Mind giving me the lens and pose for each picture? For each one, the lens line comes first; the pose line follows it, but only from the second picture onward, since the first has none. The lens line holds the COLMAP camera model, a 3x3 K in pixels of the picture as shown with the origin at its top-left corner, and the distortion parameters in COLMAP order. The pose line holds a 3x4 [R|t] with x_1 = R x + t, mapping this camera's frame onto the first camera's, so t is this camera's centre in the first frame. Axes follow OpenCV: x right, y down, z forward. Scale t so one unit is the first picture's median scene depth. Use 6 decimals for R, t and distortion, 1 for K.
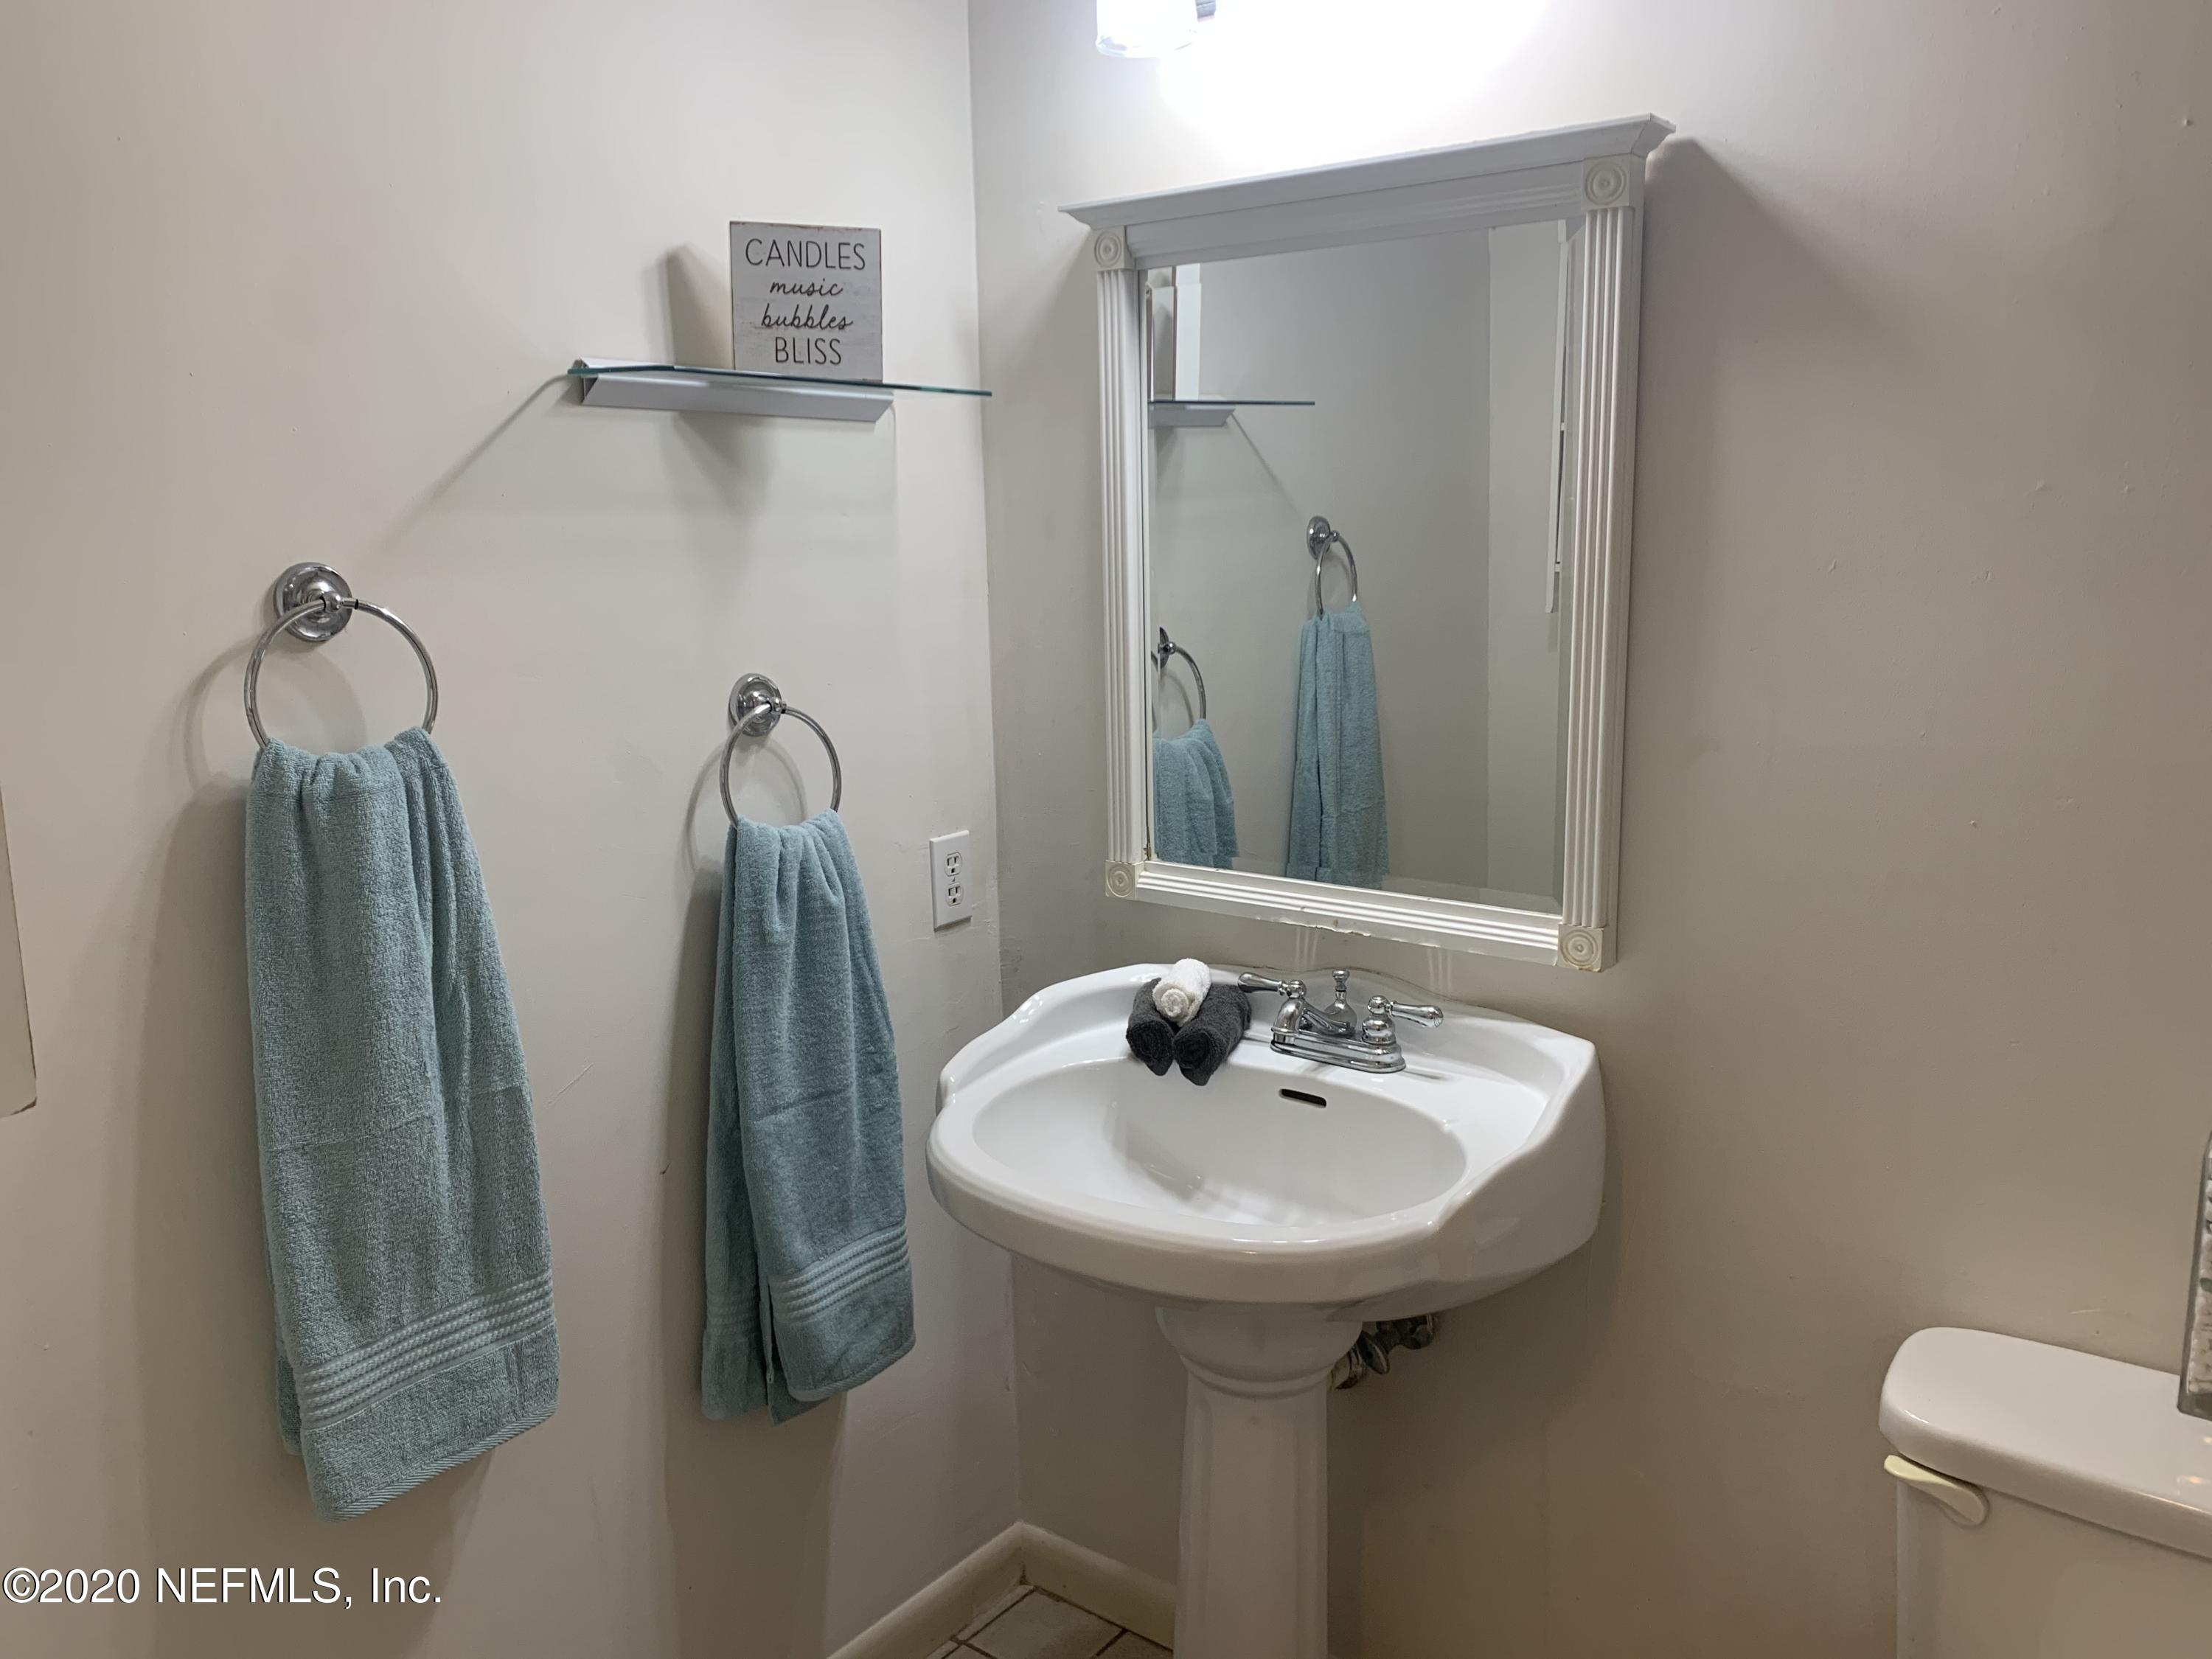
lens RADIAL K [[1685.4, 0, 1103.1], [0, 1685.4, 817.5], [0, 0, 1]] dist [0.114967, -0.223123]
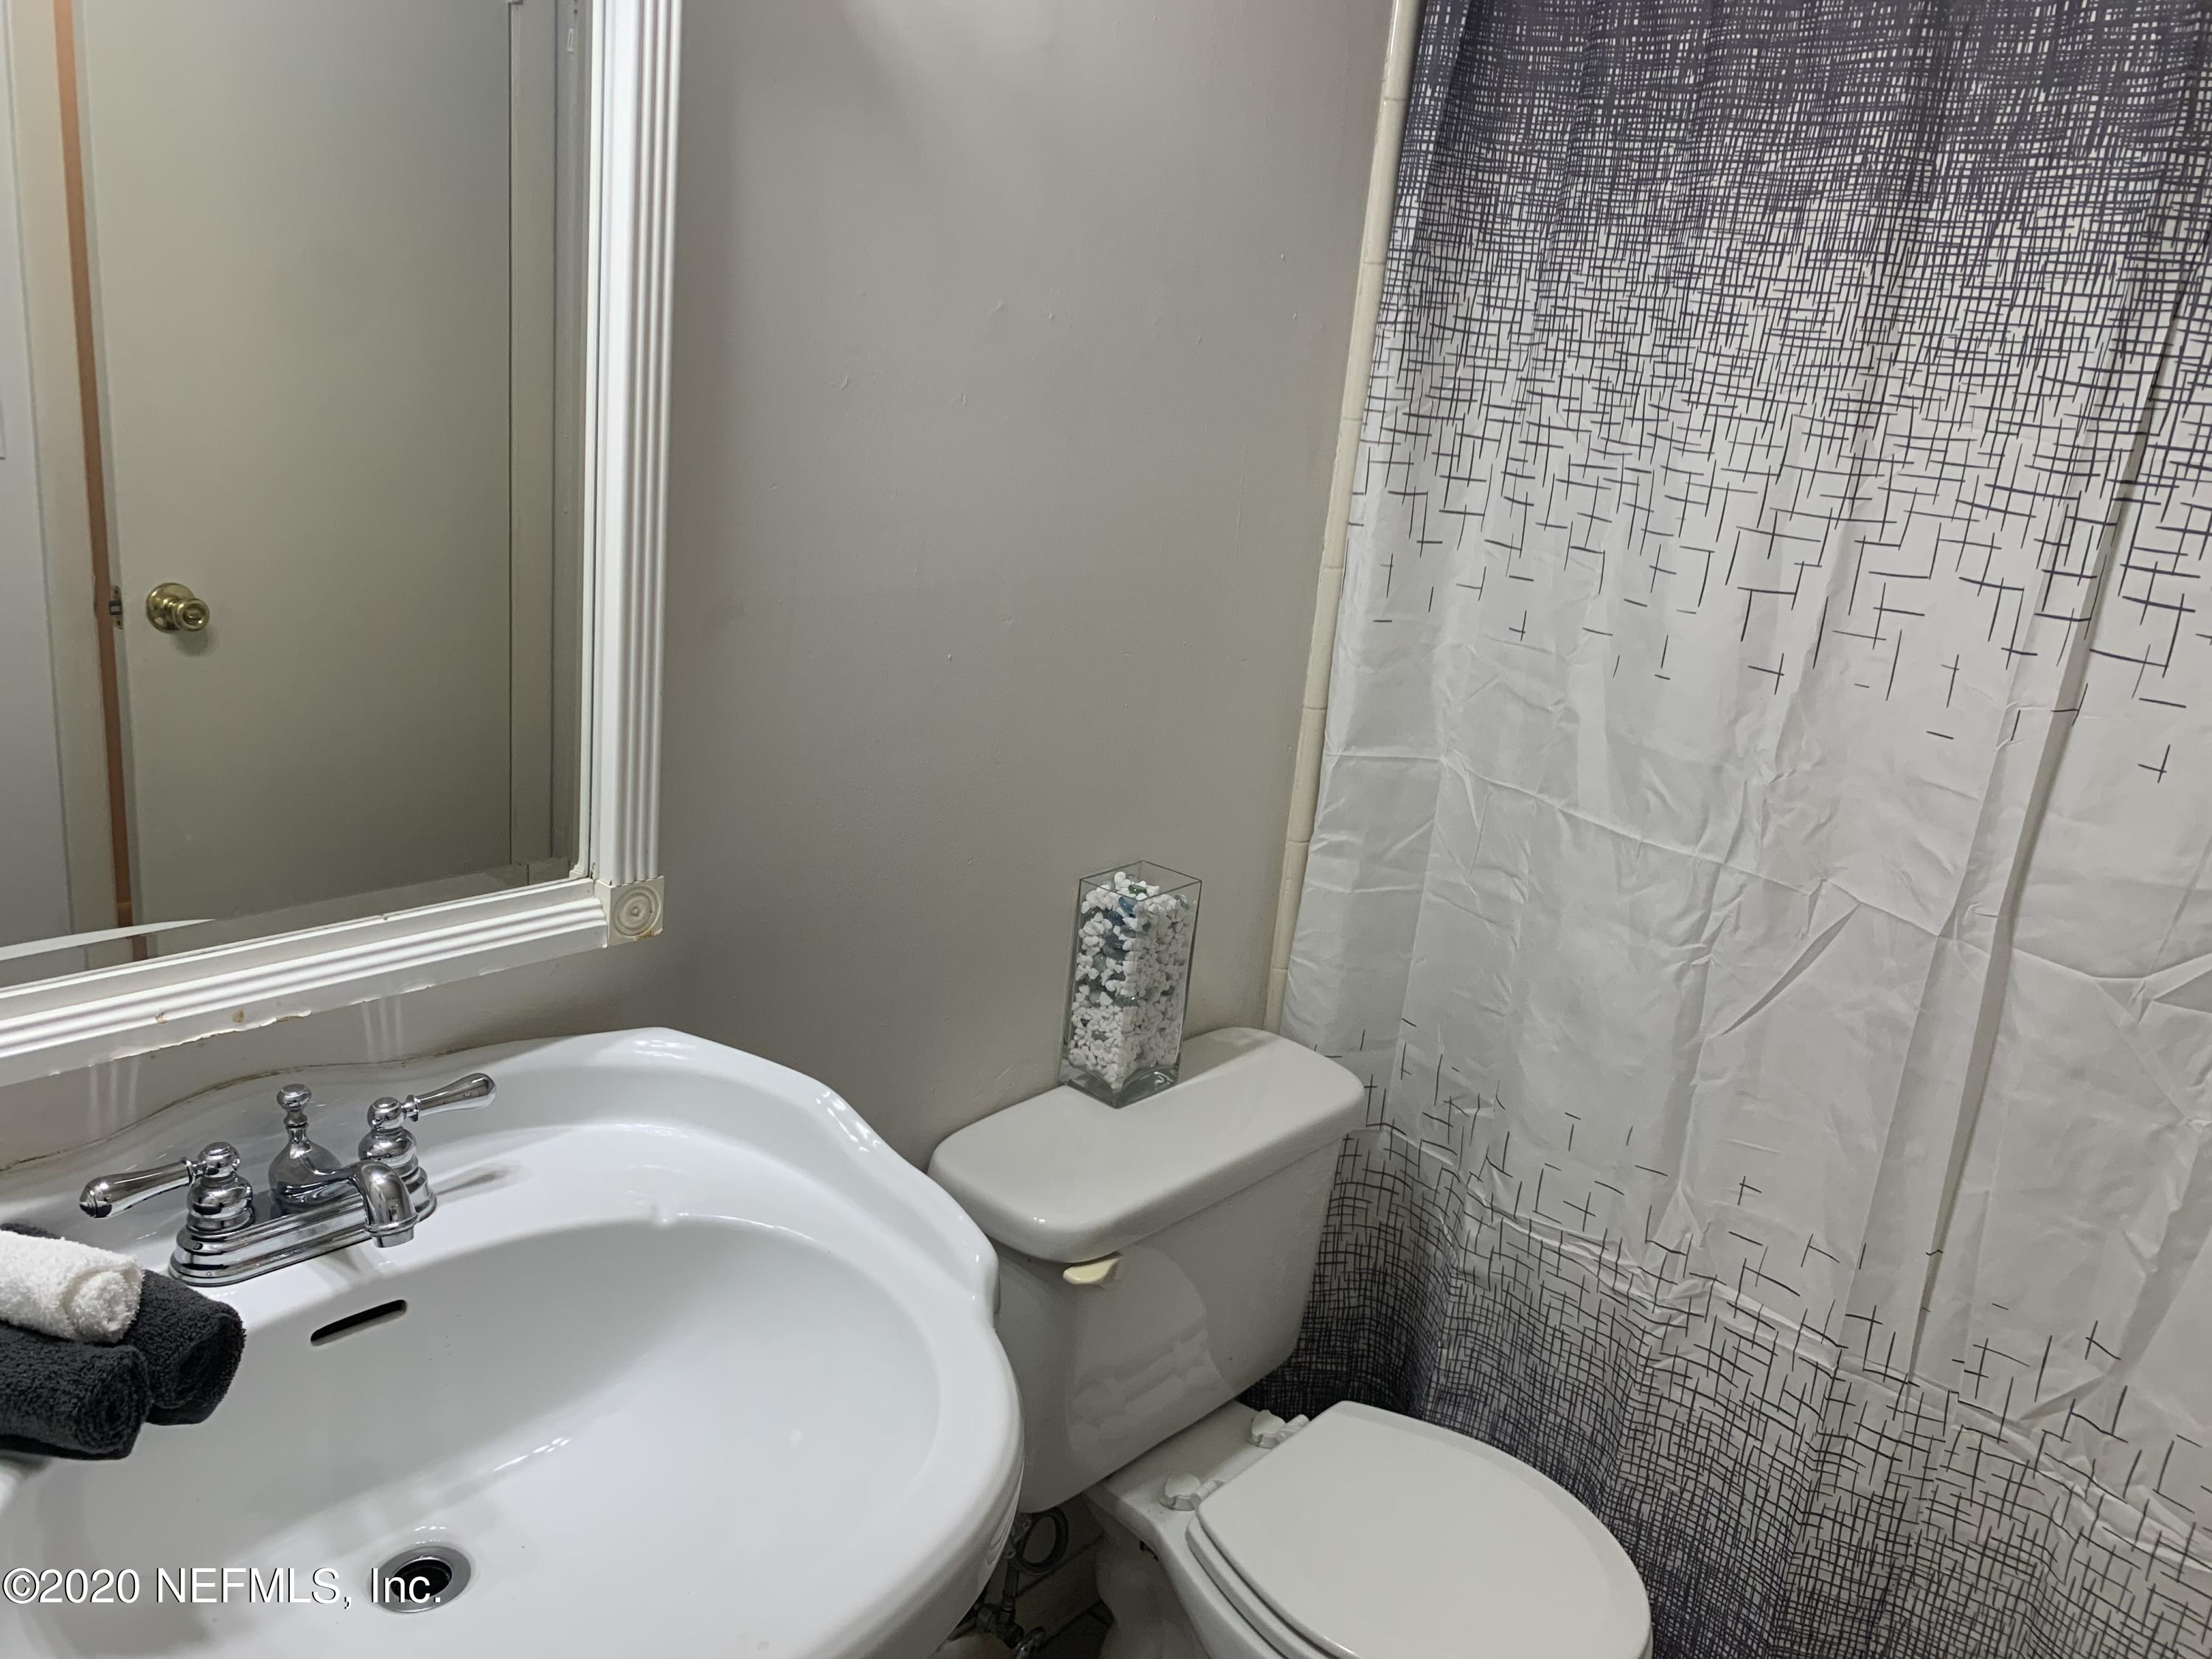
lens RADIAL K [[1685.4, 0, 1103.1], [0, 1685.4, 817.5], [0, 0, 1]] dist [0.114967, -0.223123]
pose [[0.072299, -0.260645, 0.962724, -0.368070], [0.074550, 0.963962, 0.255381, -0.123841], [-0.994593, 0.053308, 0.089125, 0.691291]]
